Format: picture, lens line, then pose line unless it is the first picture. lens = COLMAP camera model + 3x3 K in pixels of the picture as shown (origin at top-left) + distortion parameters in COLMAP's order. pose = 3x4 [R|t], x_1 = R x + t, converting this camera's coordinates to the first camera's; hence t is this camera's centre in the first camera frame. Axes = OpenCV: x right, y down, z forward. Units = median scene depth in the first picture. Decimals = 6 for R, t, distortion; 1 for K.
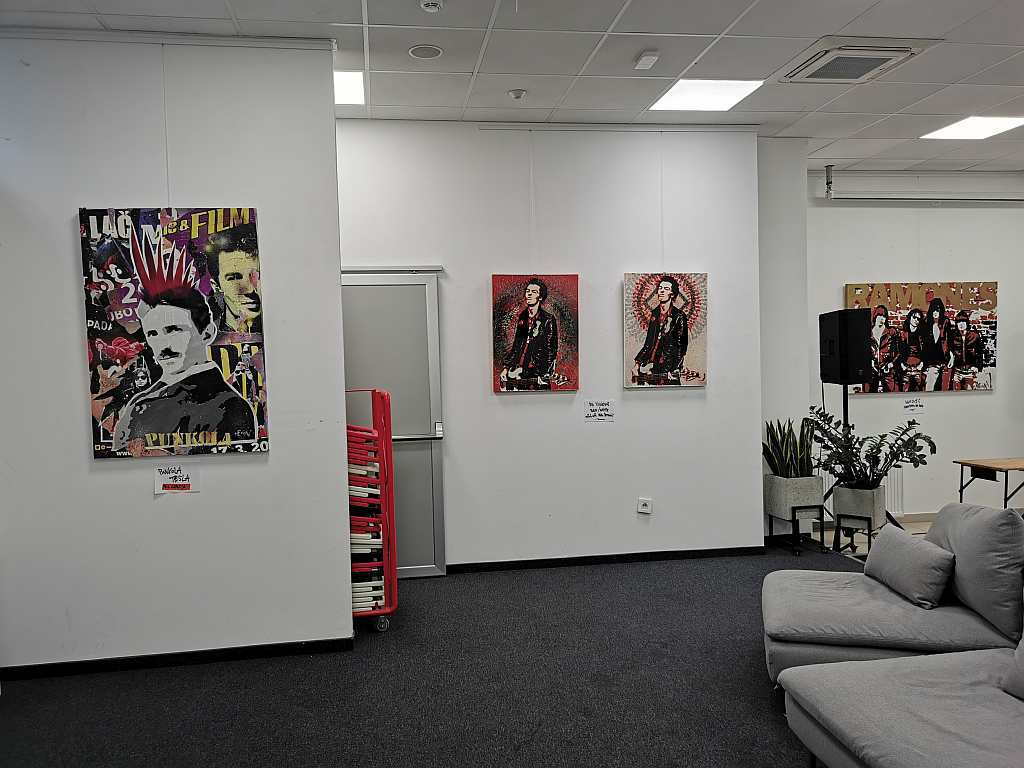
lens RADIAL K [[801.3, 0, 512.8], [0, 801.3, 384.1], [0, 0, 1]] dist [0.072885, -0.041155]
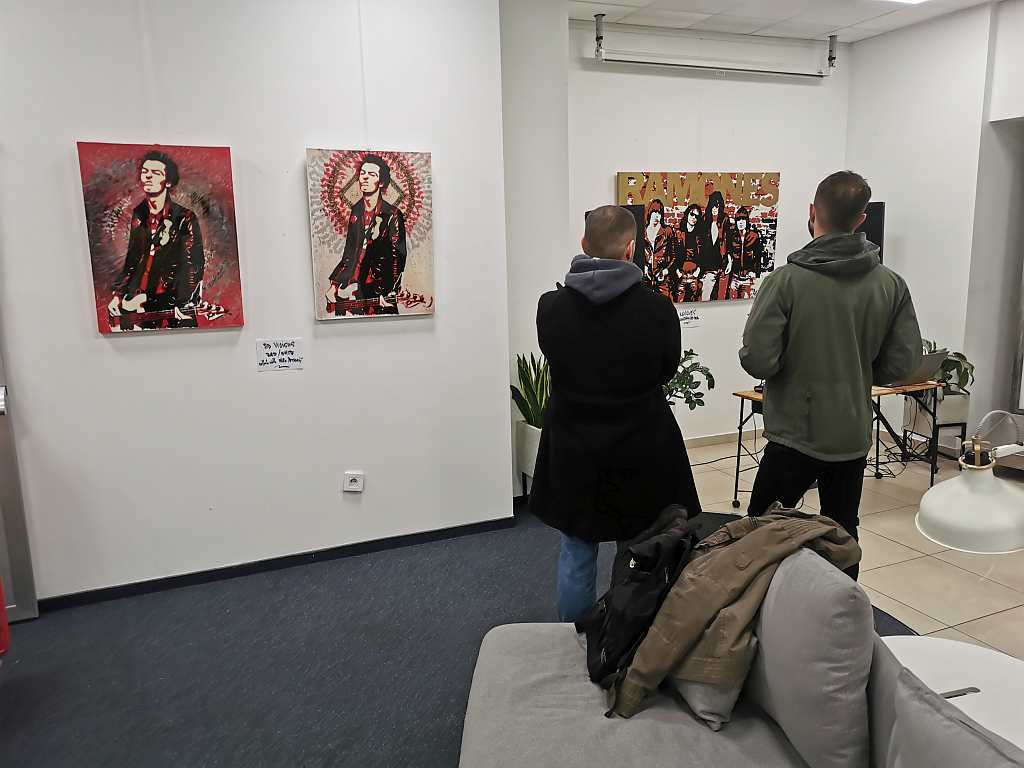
lens RADIAL K [[801.3, 0, 508.3], [0, 801.3, 382.0], [0, 0, 1]] dist [0.072885, -0.041155]
pose [[0.969952, -0.043147, 0.239438, 0.130147], [0.009233, 0.989968, 0.140991, -0.038551], [-0.243119, -0.134544, 0.960620, 0.284008]]
